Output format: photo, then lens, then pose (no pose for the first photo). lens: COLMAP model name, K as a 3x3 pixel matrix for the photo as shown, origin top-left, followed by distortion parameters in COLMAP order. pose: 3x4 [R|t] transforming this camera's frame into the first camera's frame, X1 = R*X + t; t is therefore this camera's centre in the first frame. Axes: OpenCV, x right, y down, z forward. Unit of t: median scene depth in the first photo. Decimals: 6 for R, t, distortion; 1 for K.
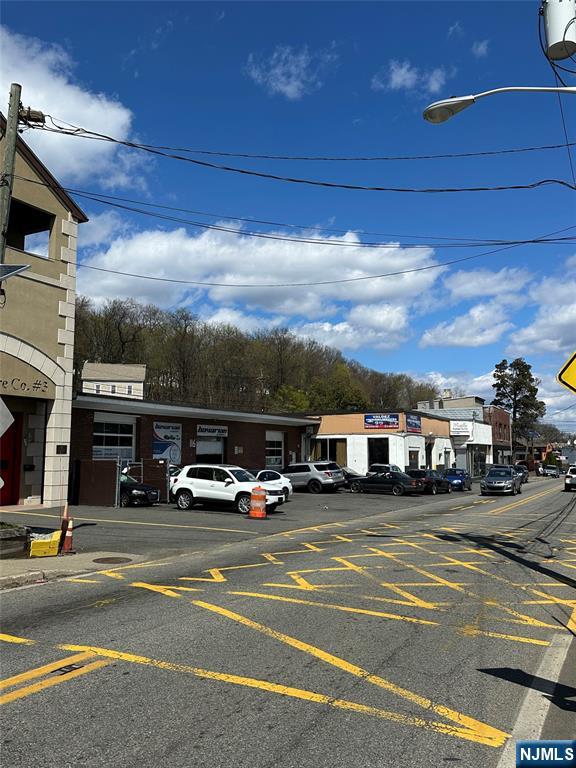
lens RADIAL K [[628.1, 0, 287.8], [0, 628.1, 382.6], [0, 0, 1]] dist [0.044123, -0.039663]
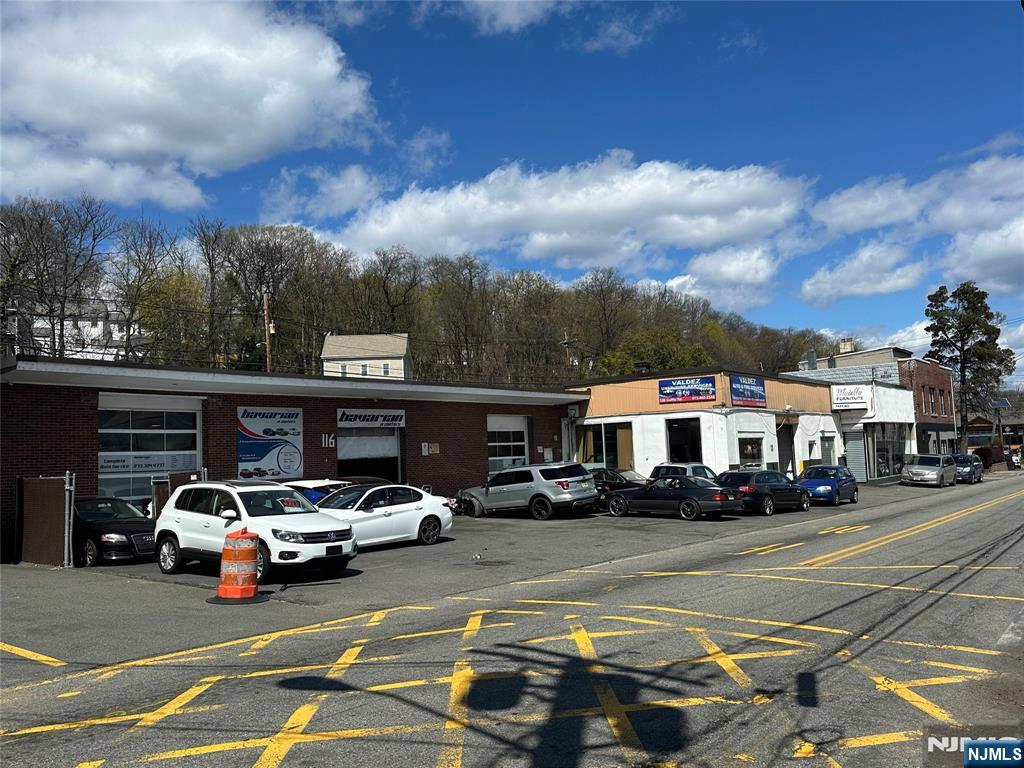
lens RADIAL K [[837.5, 0, 510.1], [0, 837.5, 385.4], [0, 0, 1]] dist [0.044123, -0.039663]
pose [[0.983971, -0.051691, -0.170673, 0.116361], [0.057374, 0.997945, 0.028534, 0.024761], [0.168847, -0.037869, 0.984914, 0.196803]]
